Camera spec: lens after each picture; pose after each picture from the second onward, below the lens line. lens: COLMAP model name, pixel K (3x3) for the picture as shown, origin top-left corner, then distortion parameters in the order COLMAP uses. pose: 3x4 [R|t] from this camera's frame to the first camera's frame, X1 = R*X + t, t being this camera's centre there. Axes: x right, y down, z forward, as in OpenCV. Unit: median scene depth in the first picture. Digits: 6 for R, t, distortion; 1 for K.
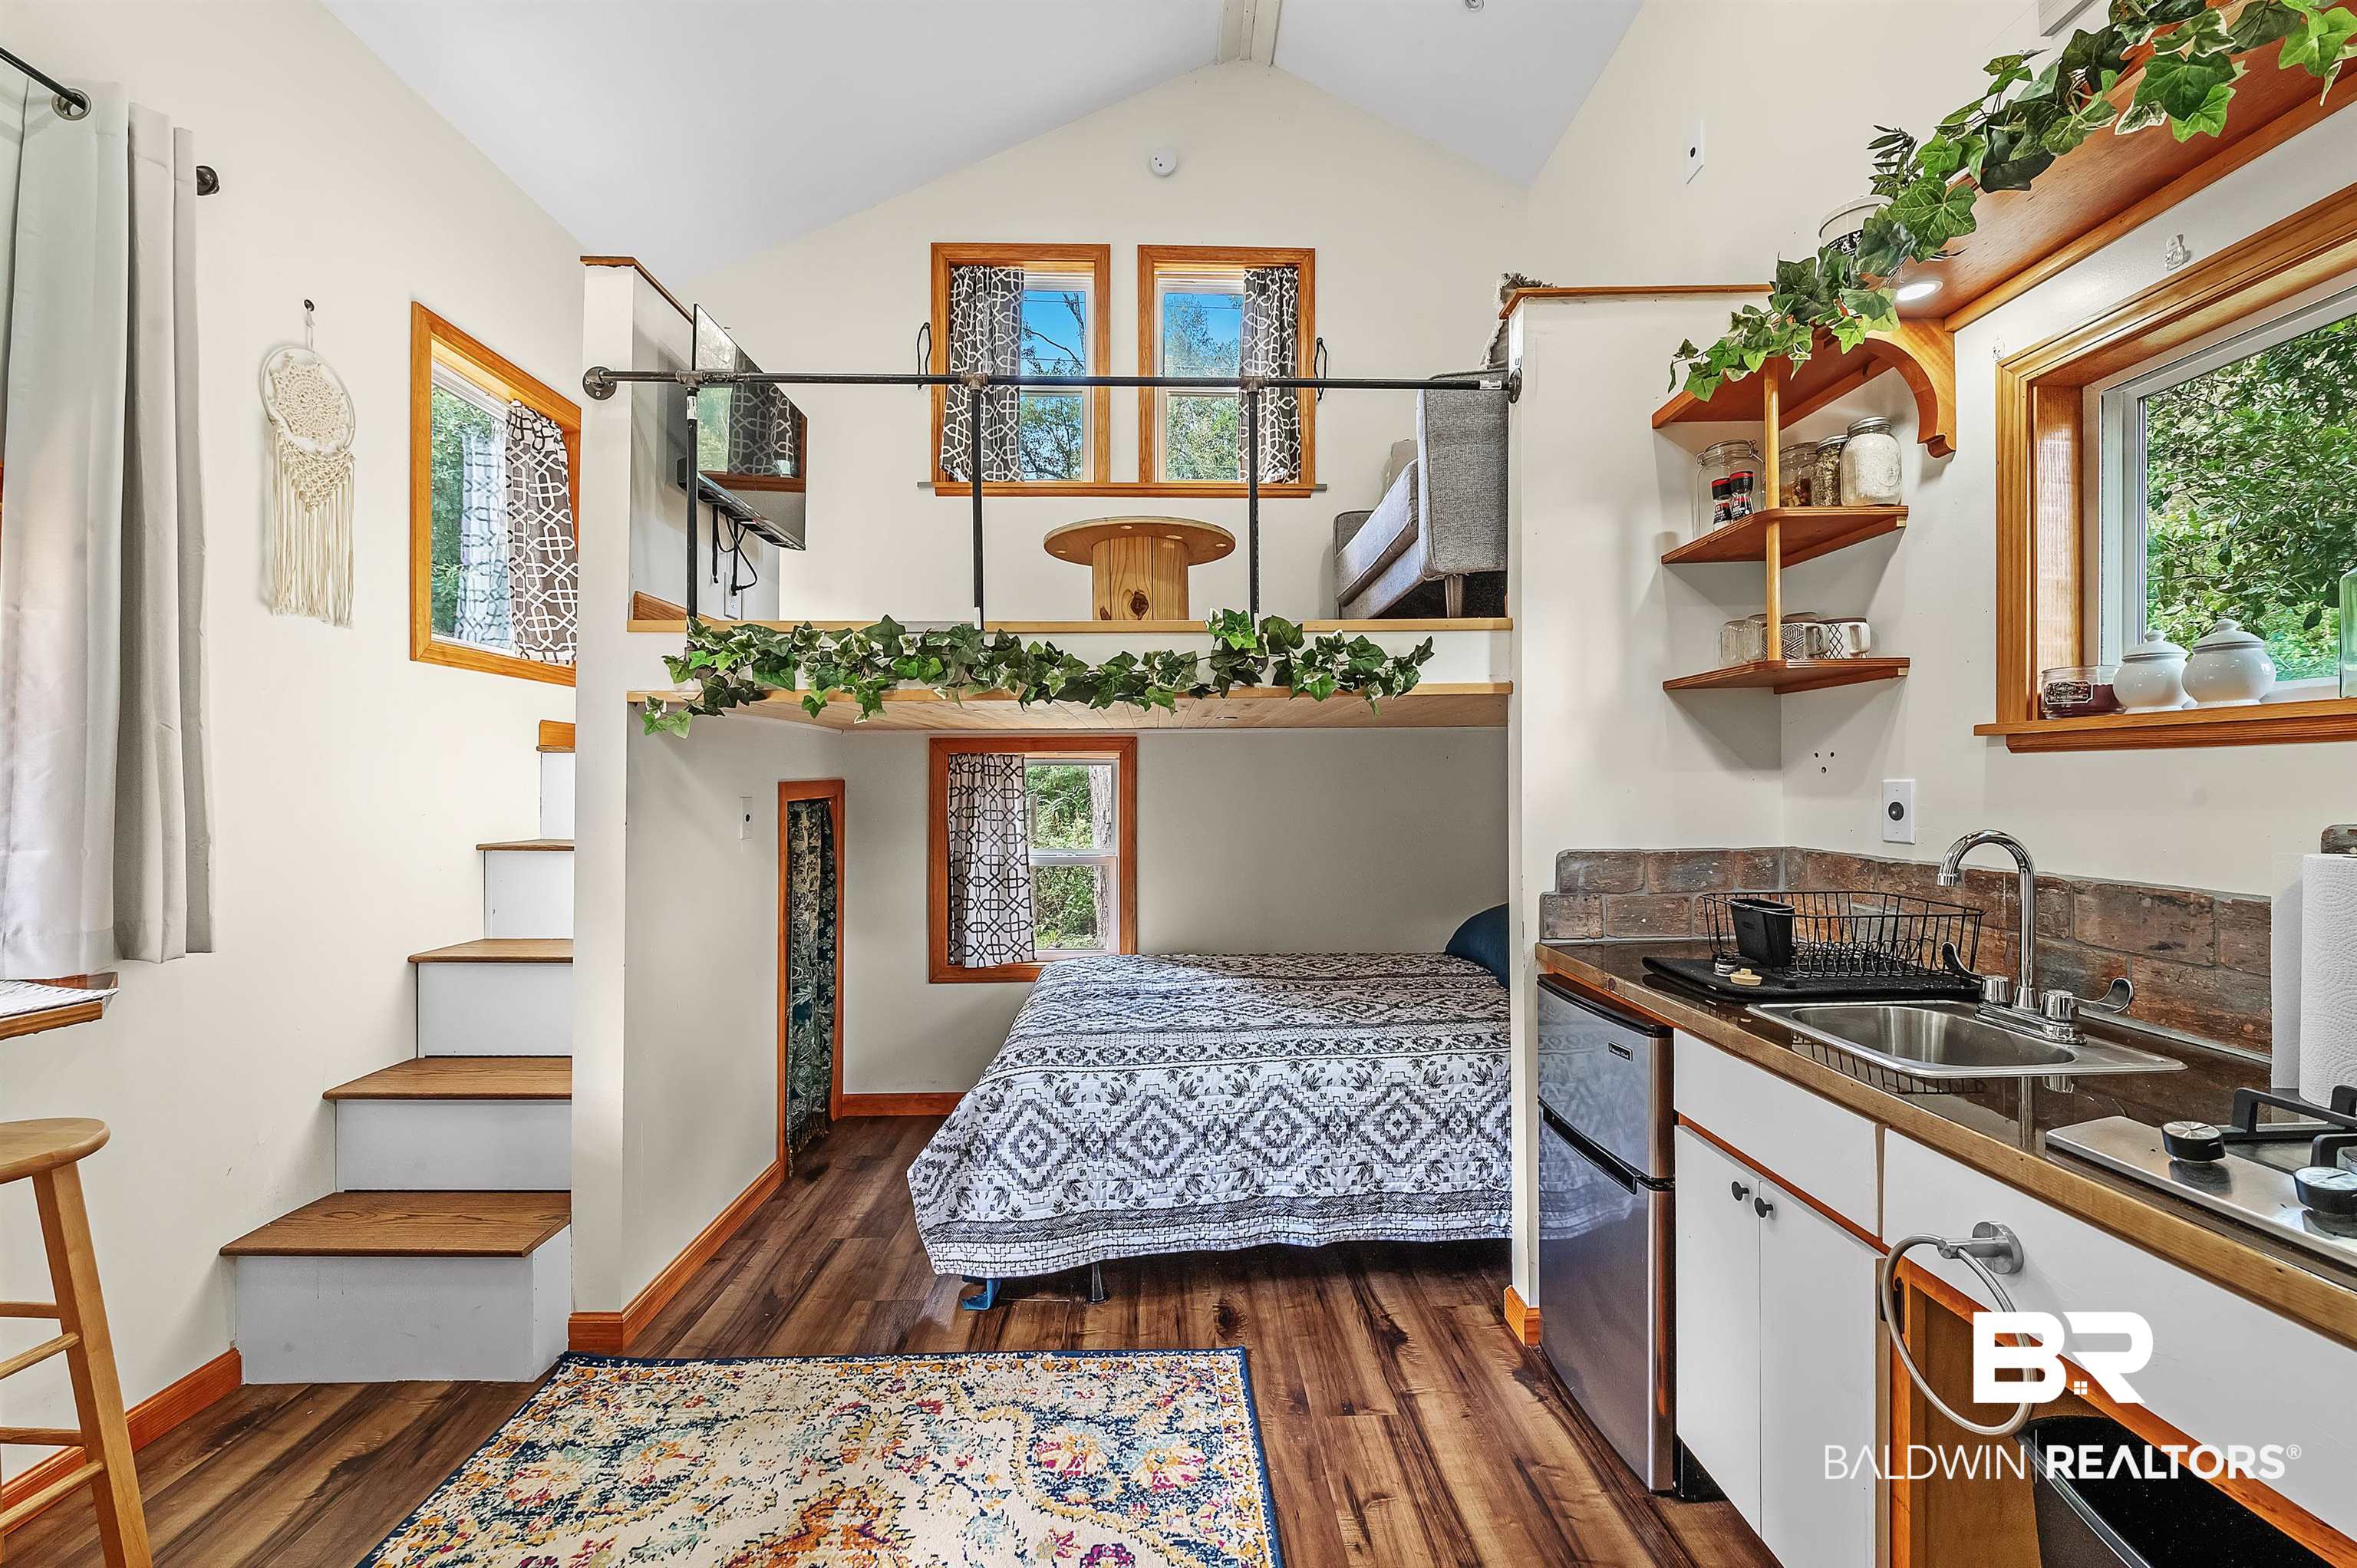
lens RADIAL K [[941.5, 0, 1182.2], [0, 941.5, 793.0], [0, 0, 1]] dist [-0.009778, -0.000067]
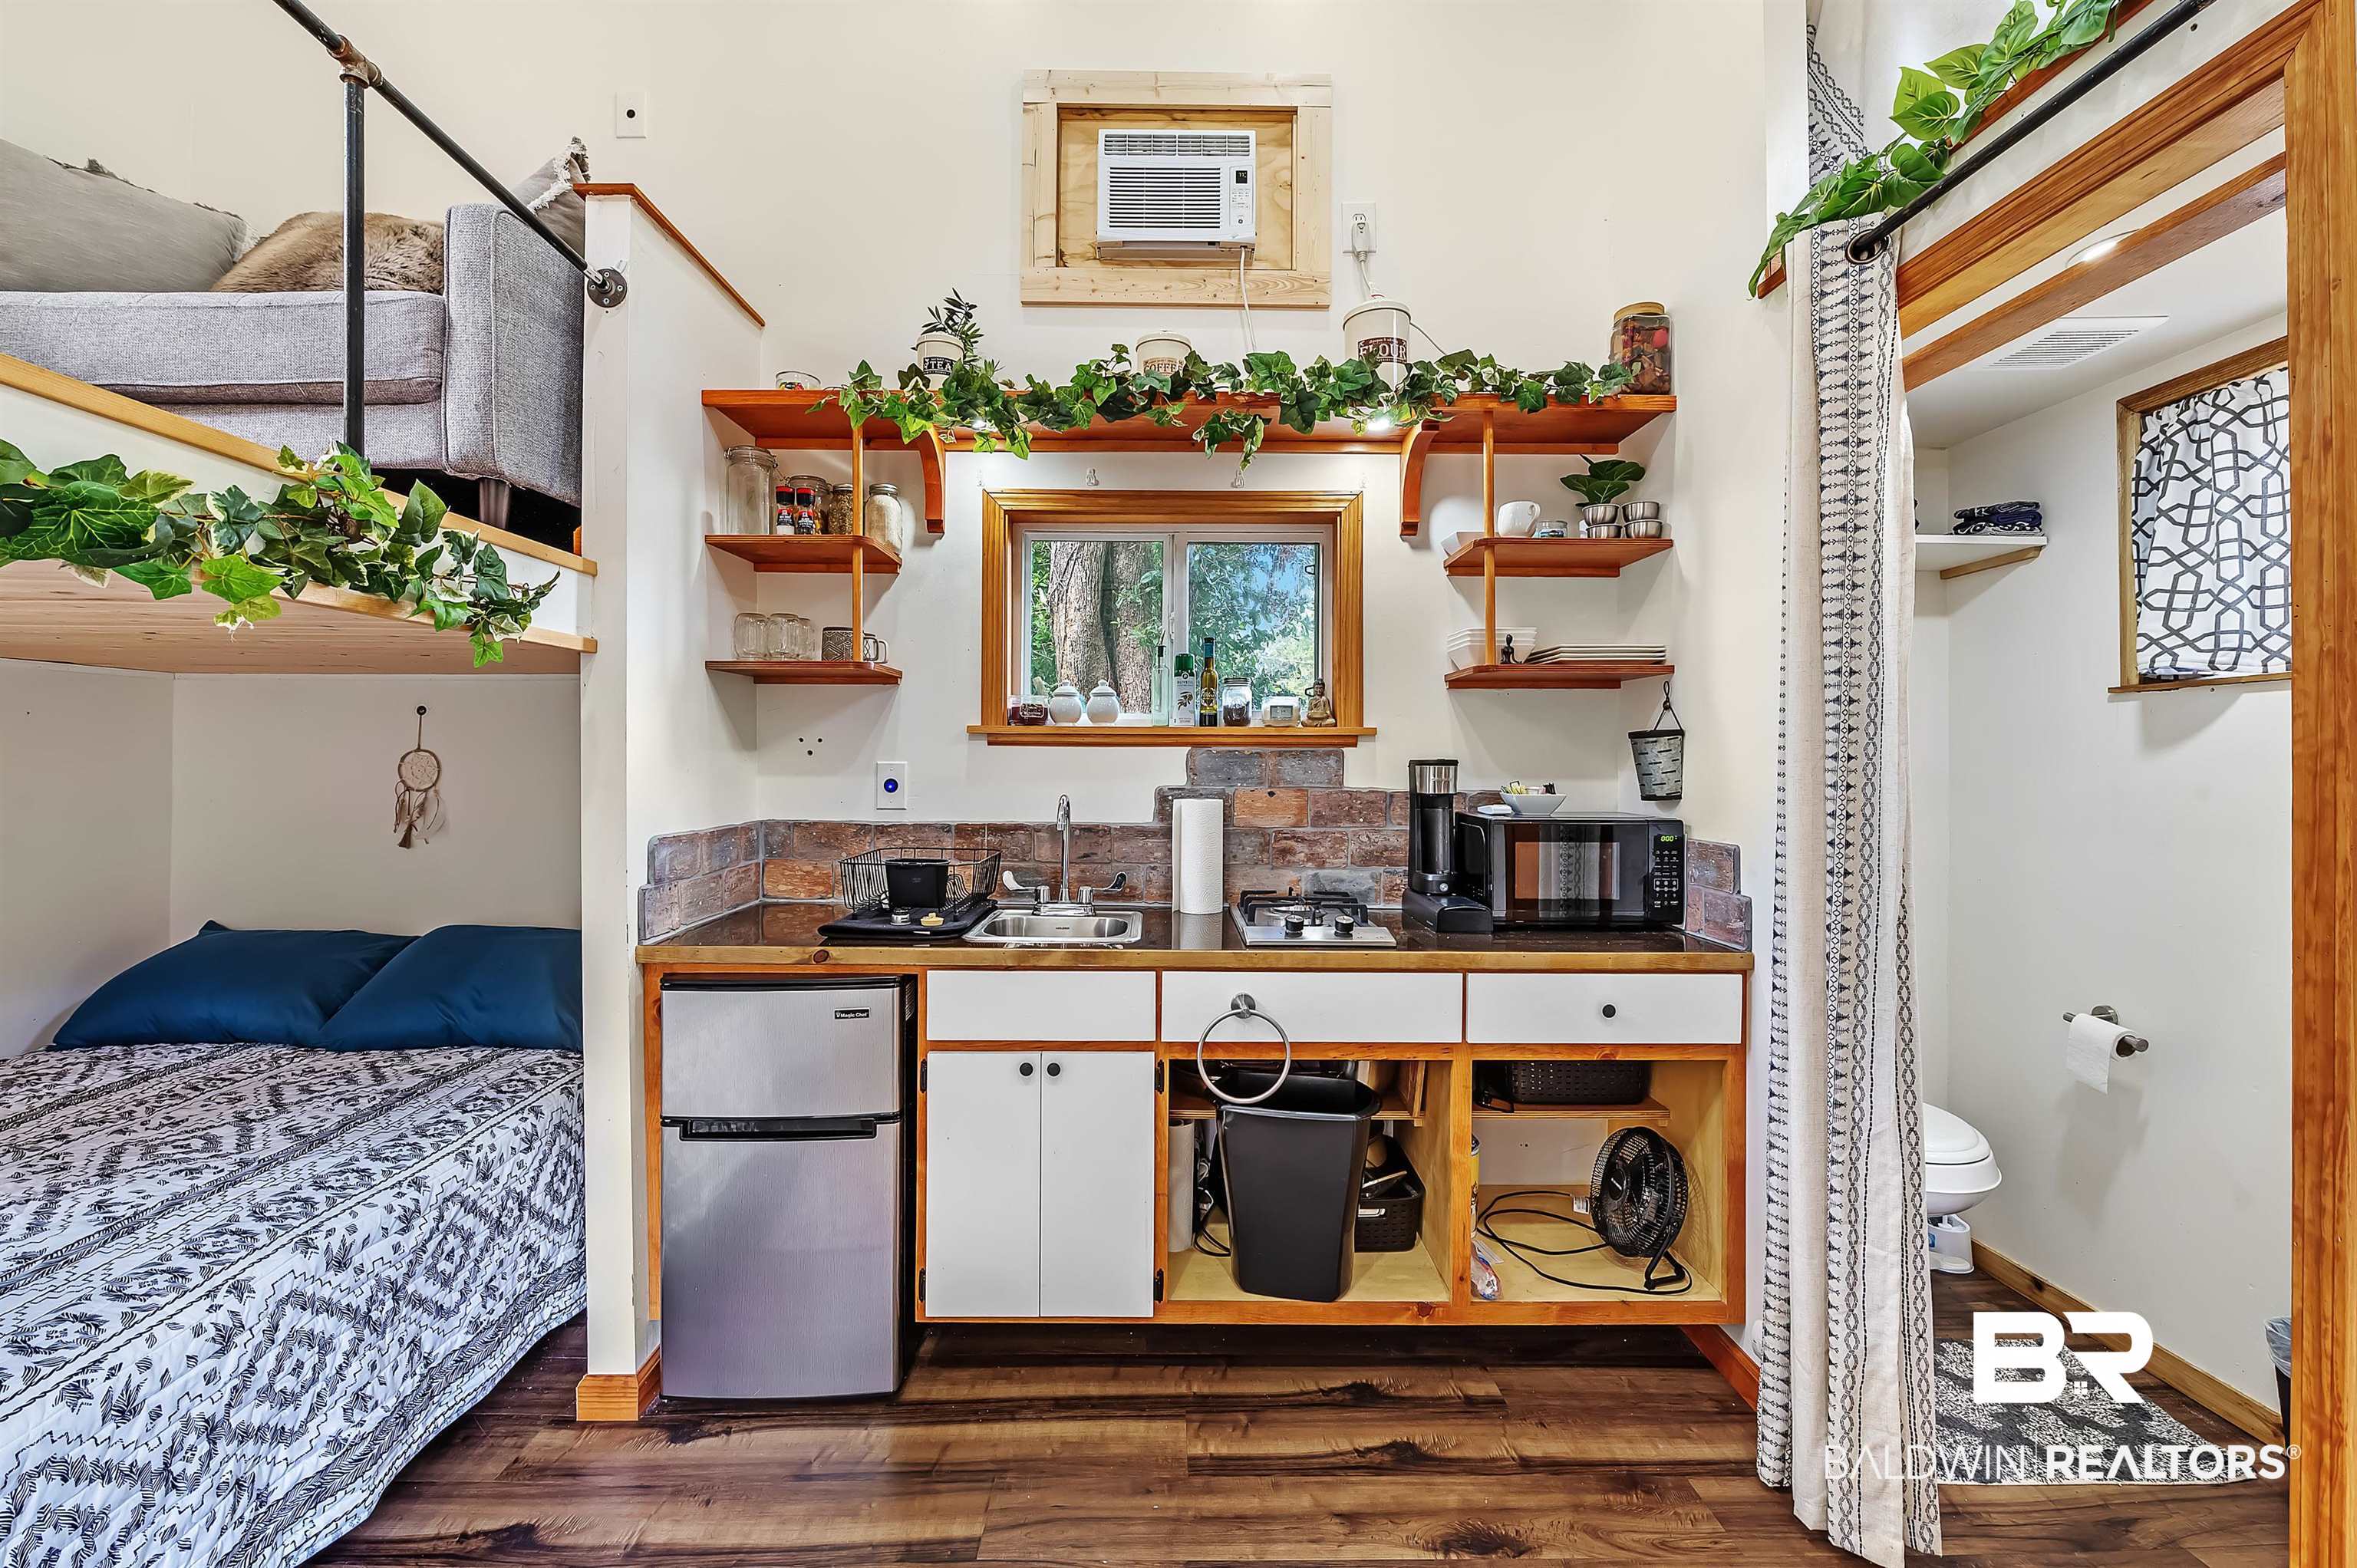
lens RADIAL K [[941.5, 0, 1181.6], [0, 941.5, 765.6], [0, 0, 1]] dist [-0.009778, -0.000067]
pose [[0.016800, 0.004468, 0.999849, -0.460873], [0.003930, 0.999982, -0.004535, -0.000952], [-0.999851, 0.004005, 0.016782, 0.465567]]
